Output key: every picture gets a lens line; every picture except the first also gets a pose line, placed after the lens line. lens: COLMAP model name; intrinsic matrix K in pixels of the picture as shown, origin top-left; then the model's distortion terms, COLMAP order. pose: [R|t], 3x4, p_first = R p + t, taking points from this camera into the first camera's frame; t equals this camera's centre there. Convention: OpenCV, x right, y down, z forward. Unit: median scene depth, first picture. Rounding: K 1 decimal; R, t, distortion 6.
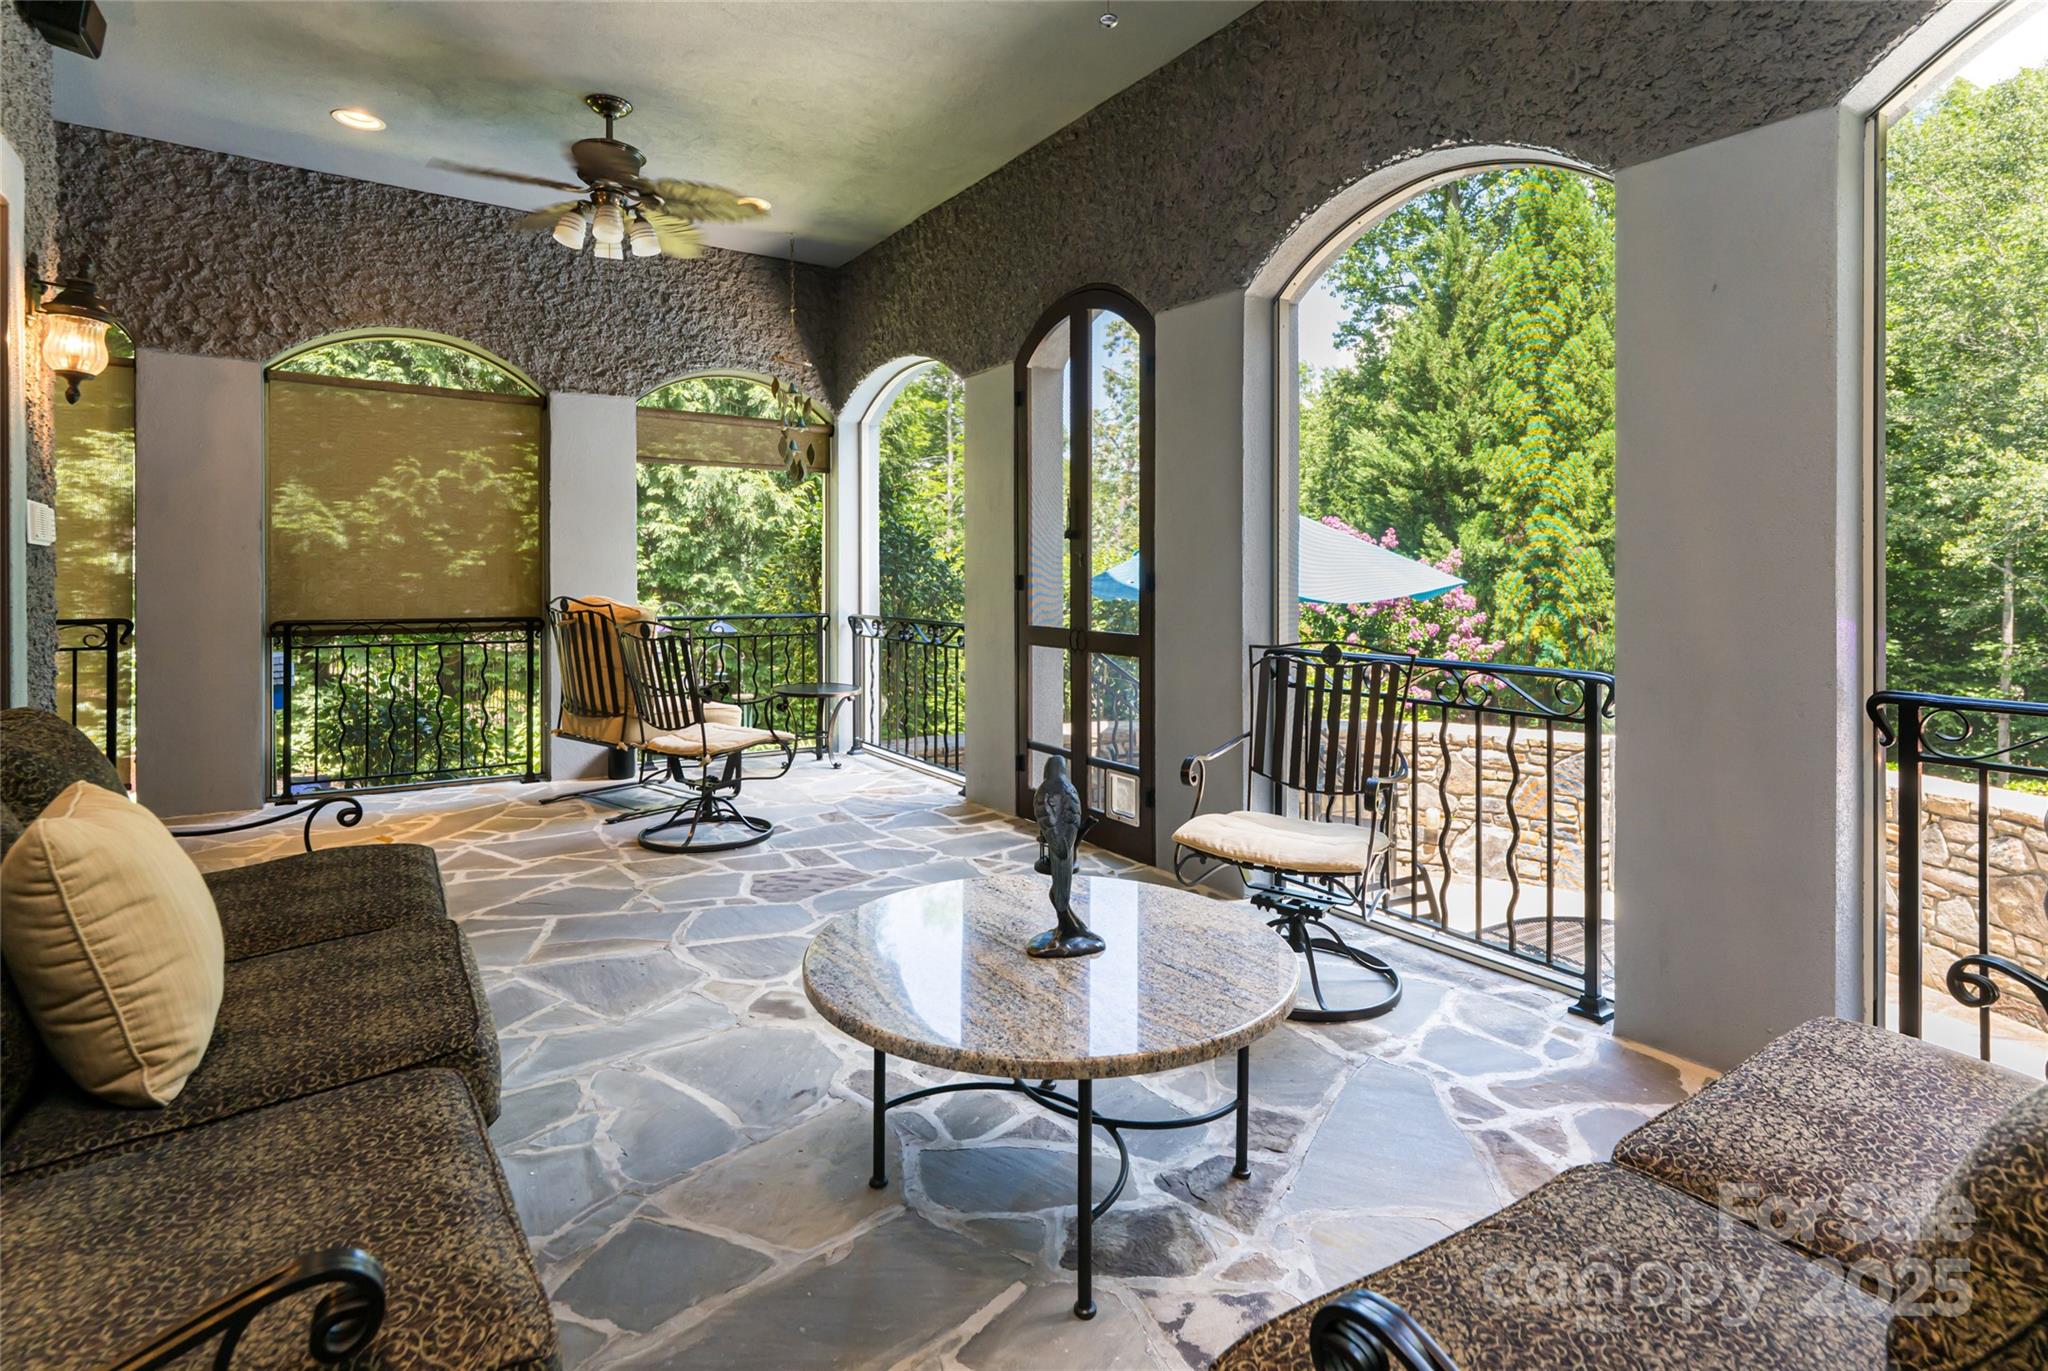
lens RADIAL K [[1042.8, 0, 998.1], [0, 1042.8, 576.2], [0, 0, 1]] dist [0.001946, 0.000895]
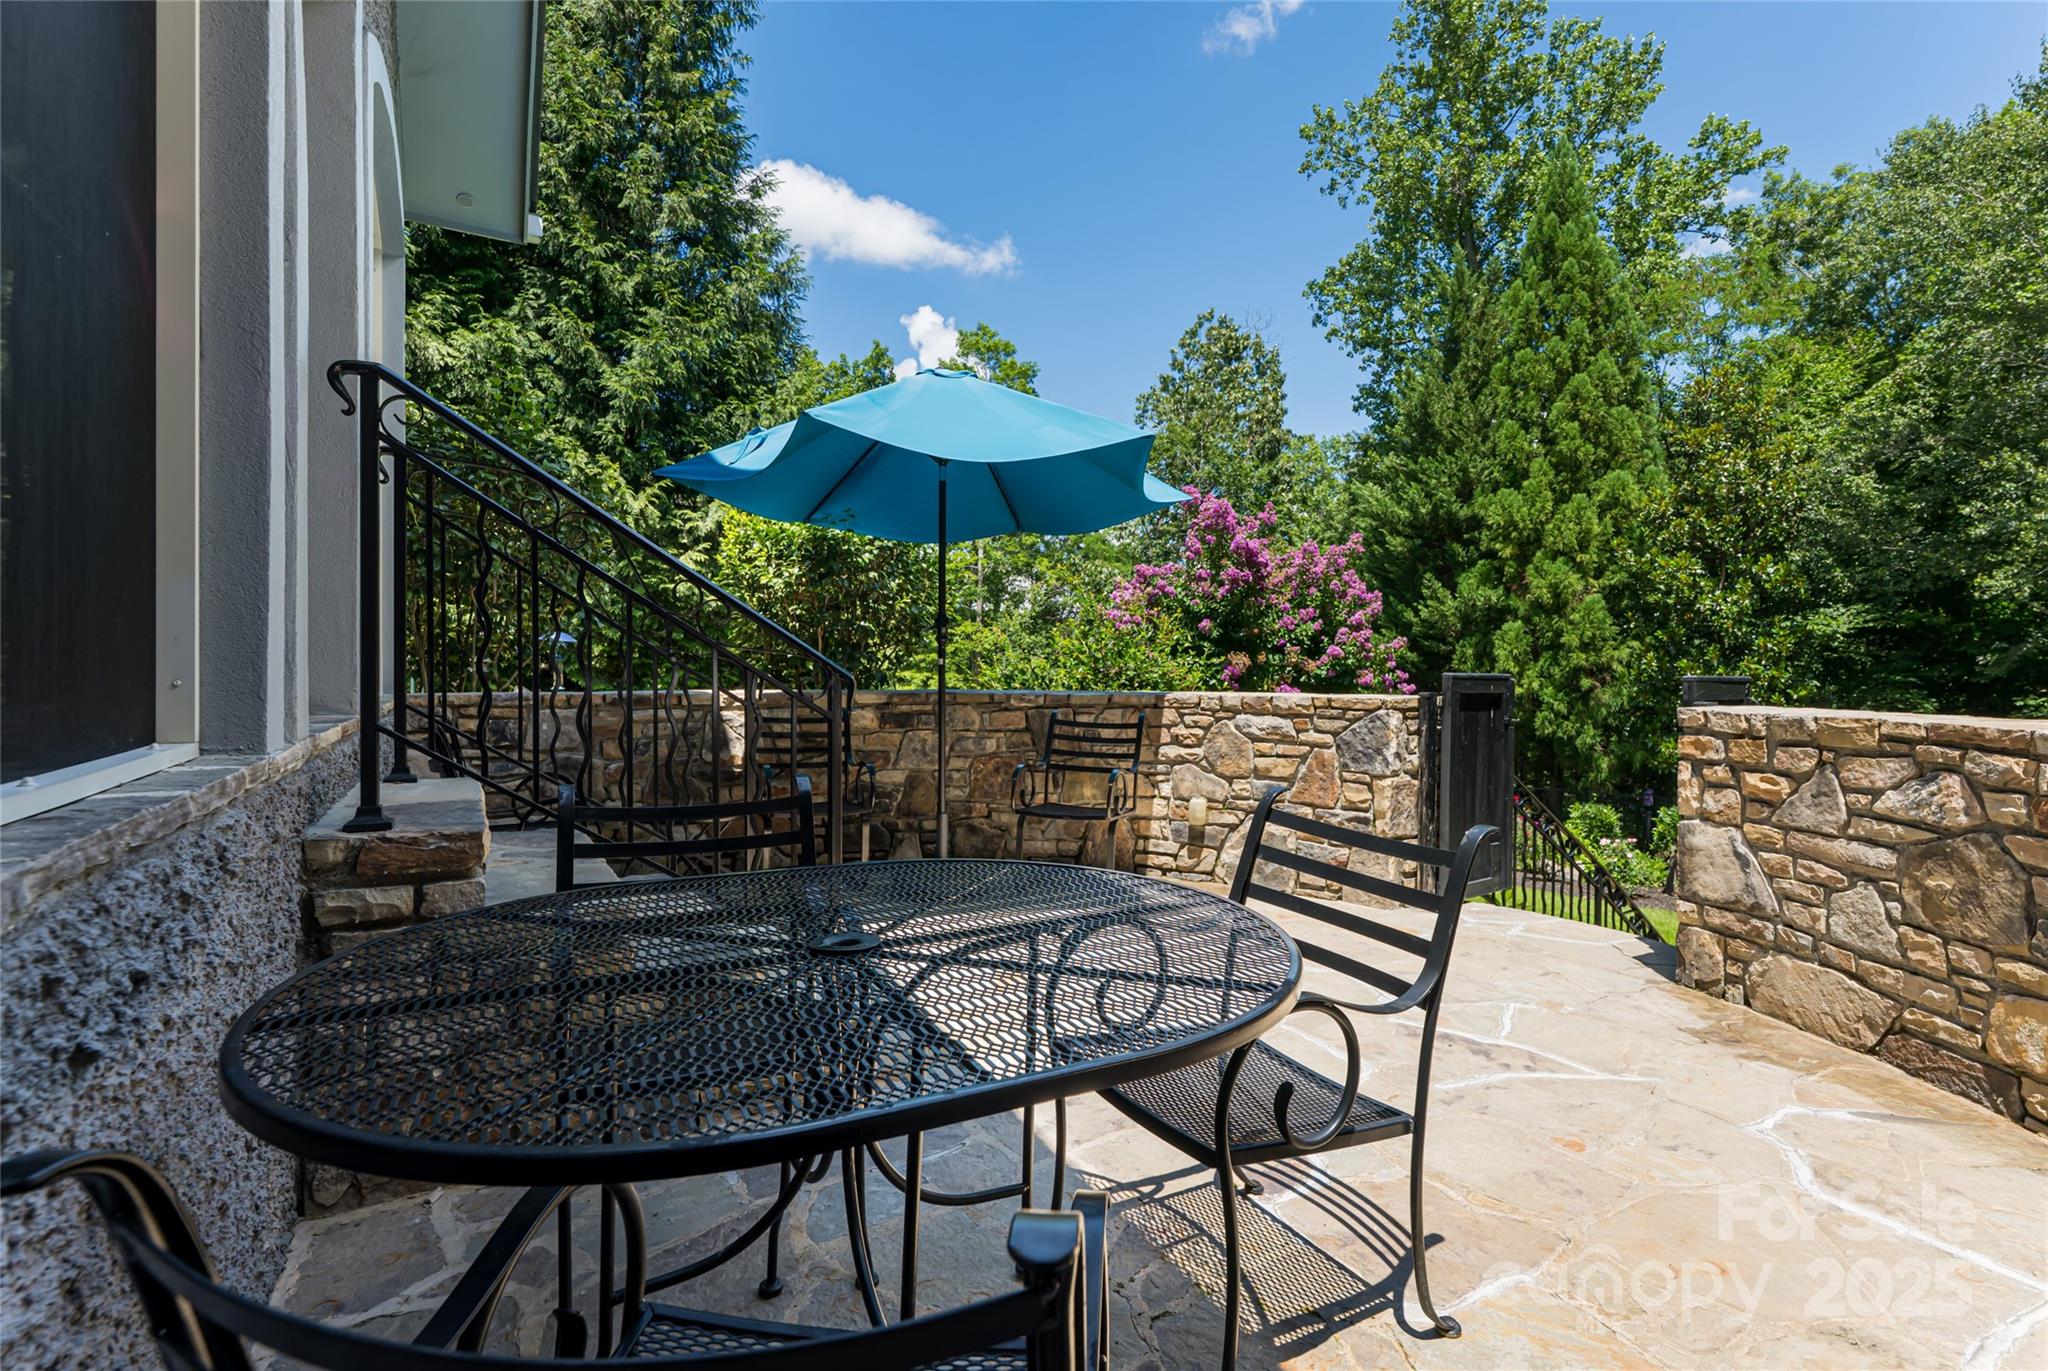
lens RADIAL K [[968.8, 0, 1048.9], [0, 968.8, 674.4], [0, 0, 1]] dist [-0.004290, 0.002003]
pose [[0.998804, 0.006620, -0.048443, 0.115660], [-0.006600, 0.999978, 0.000576, 0.045754], [0.048446, -0.000256, 0.998826, 0.102449]]
